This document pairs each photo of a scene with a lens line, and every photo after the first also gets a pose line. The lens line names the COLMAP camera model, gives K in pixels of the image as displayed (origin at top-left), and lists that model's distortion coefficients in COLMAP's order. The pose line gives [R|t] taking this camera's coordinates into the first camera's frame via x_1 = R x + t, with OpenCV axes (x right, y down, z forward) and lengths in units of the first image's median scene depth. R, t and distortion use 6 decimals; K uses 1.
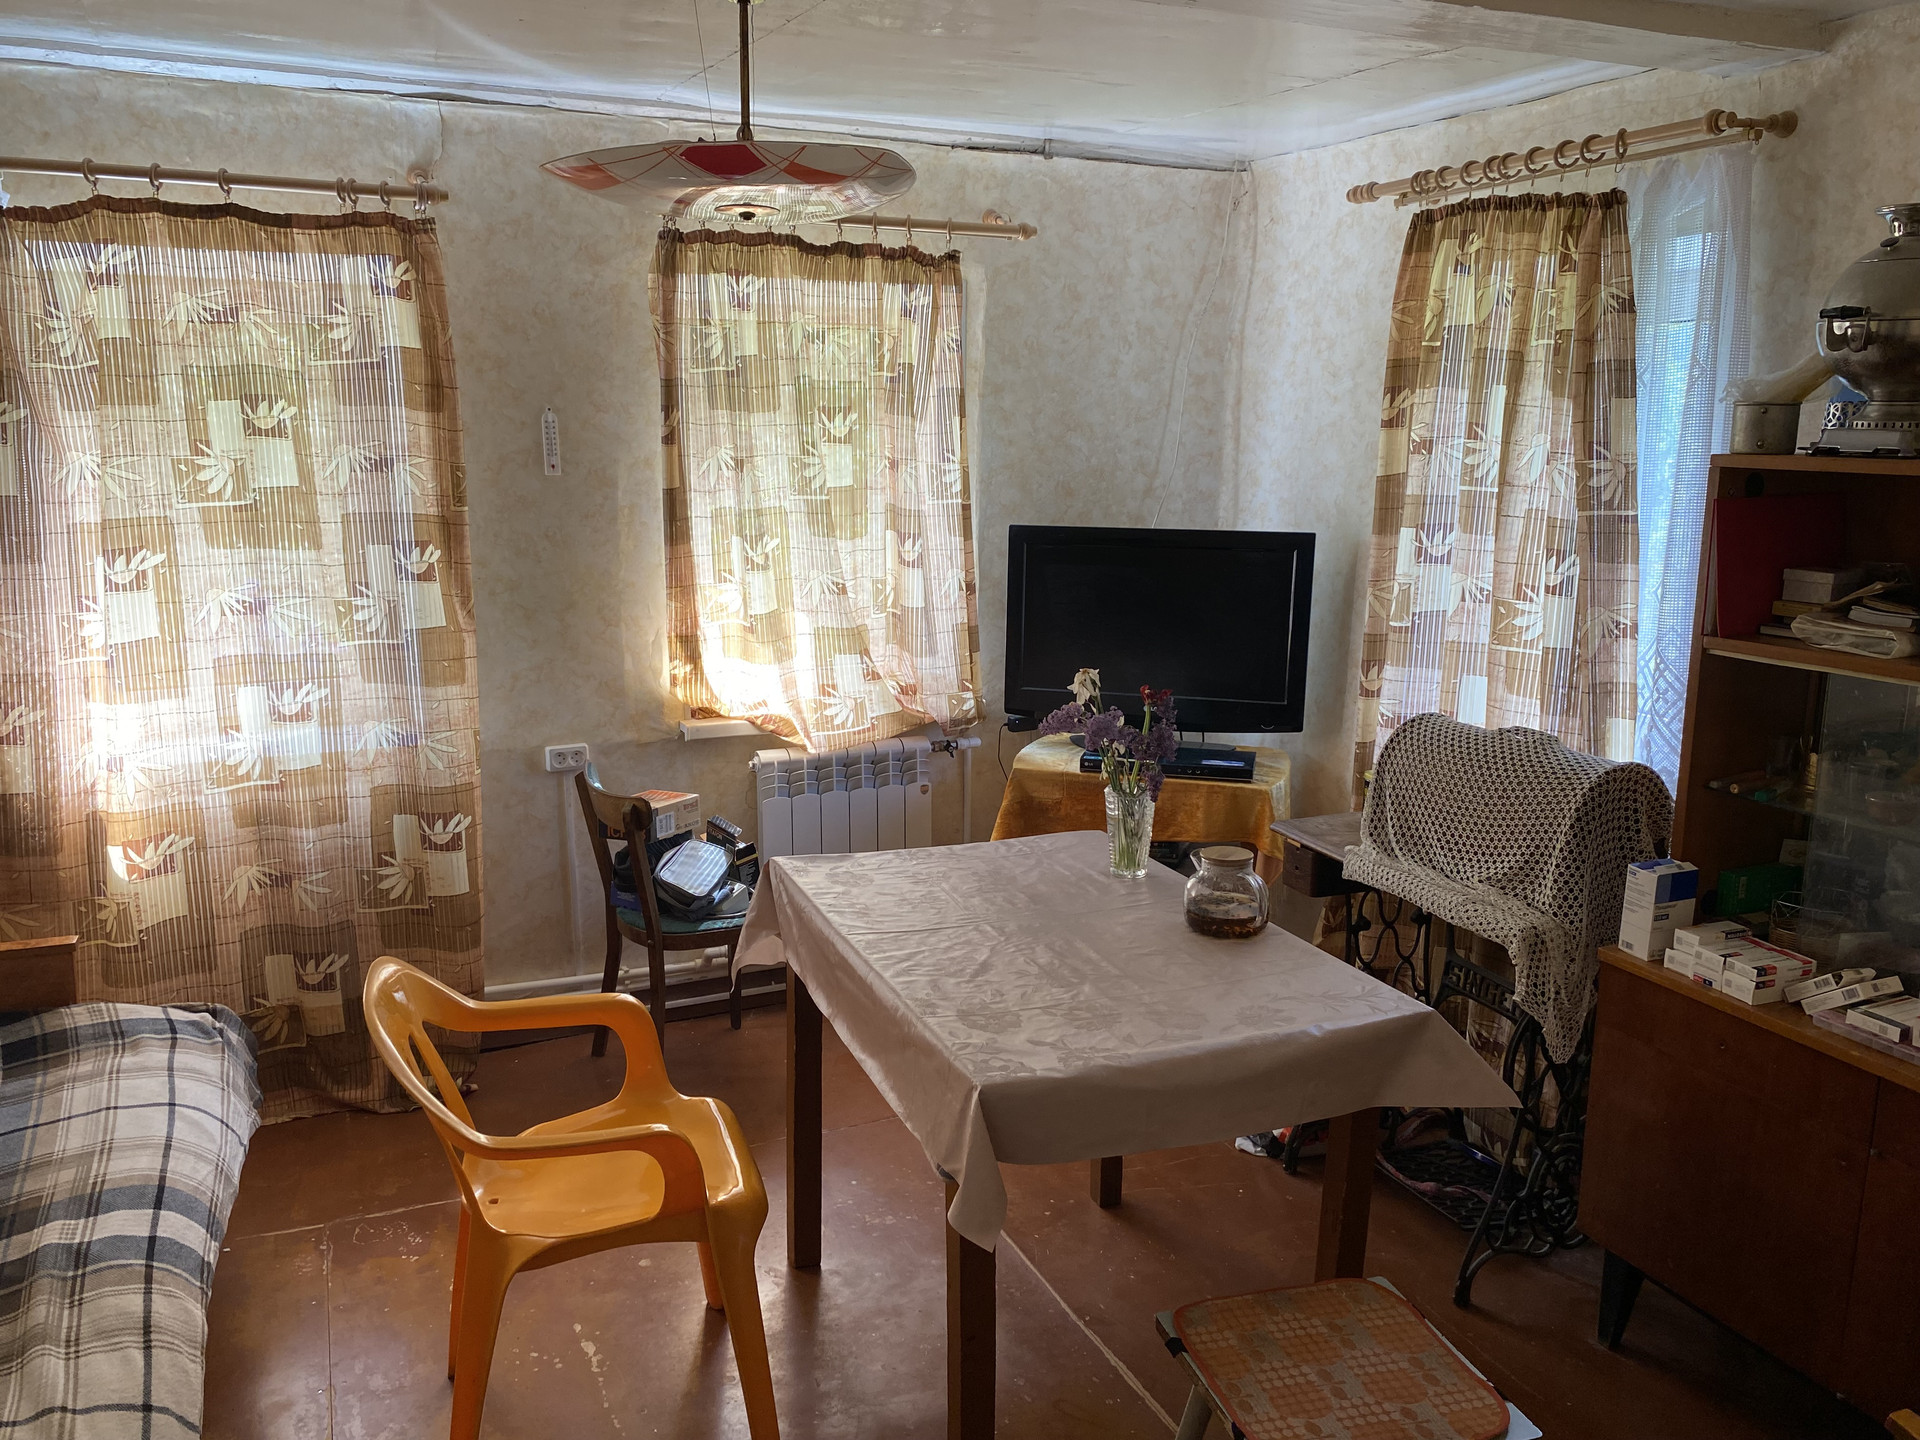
lens RADIAL K [[1456.2, 0, 965.3], [0, 1456.2, 723.0], [0, 0, 1]] dist [0.011190, -0.005421]
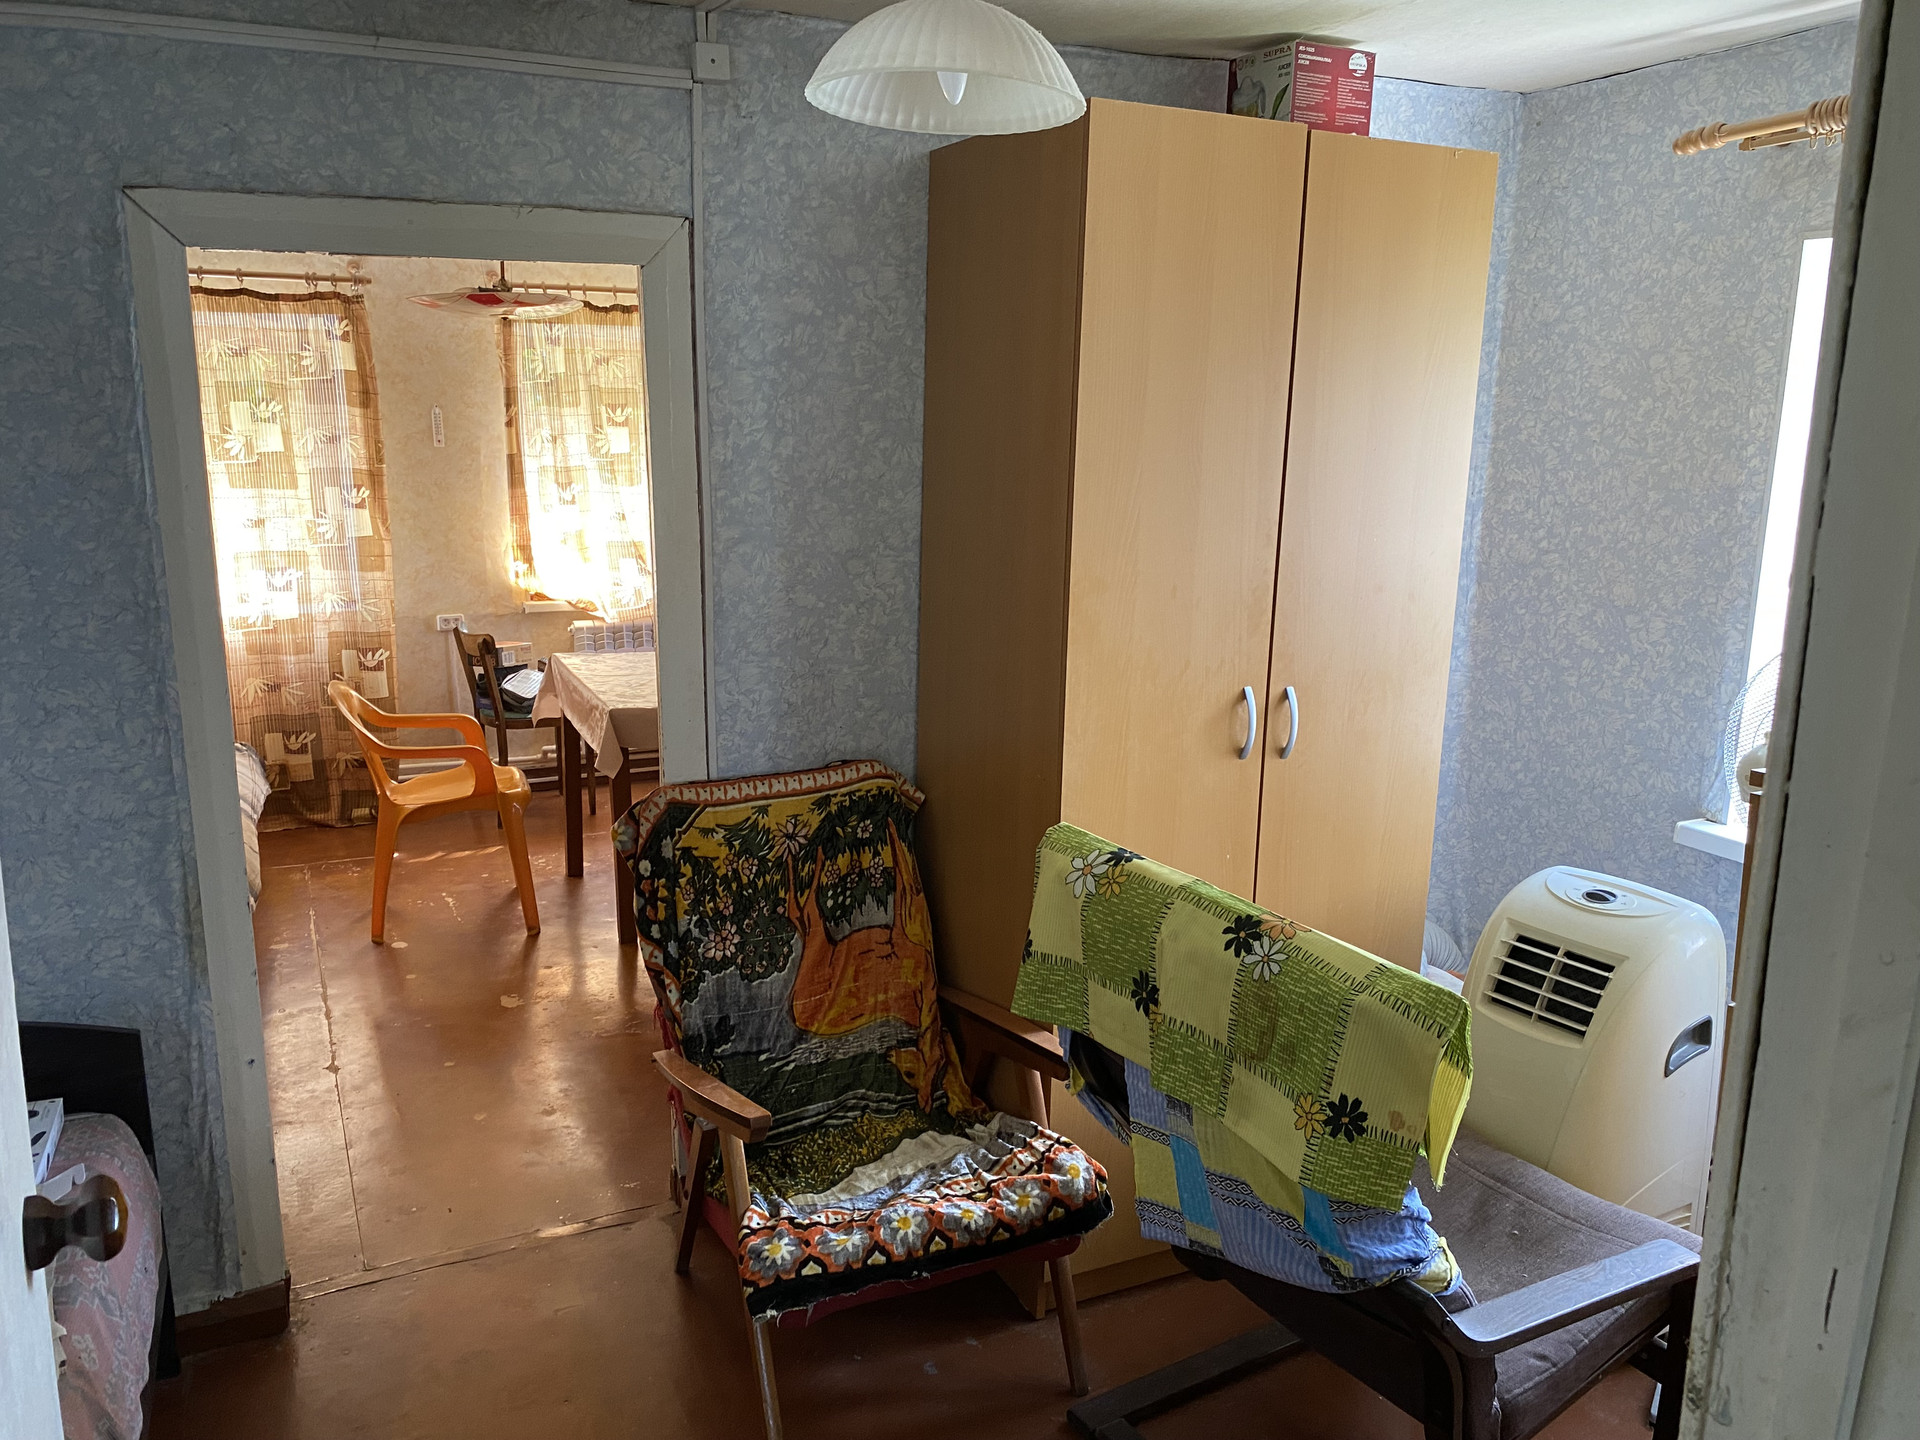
lens RADIAL K [[1456.2, 0, 954.7], [0, 1456.2, 714.7], [0, 0, 1]] dist [0.011190, -0.005421]
pose [[0.999698, -0.007842, 0.023286, 0.268216], [0.007843, 0.999969, 0.000037, 0.142577], [-0.023285, 0.000145, 0.999729, -0.682019]]
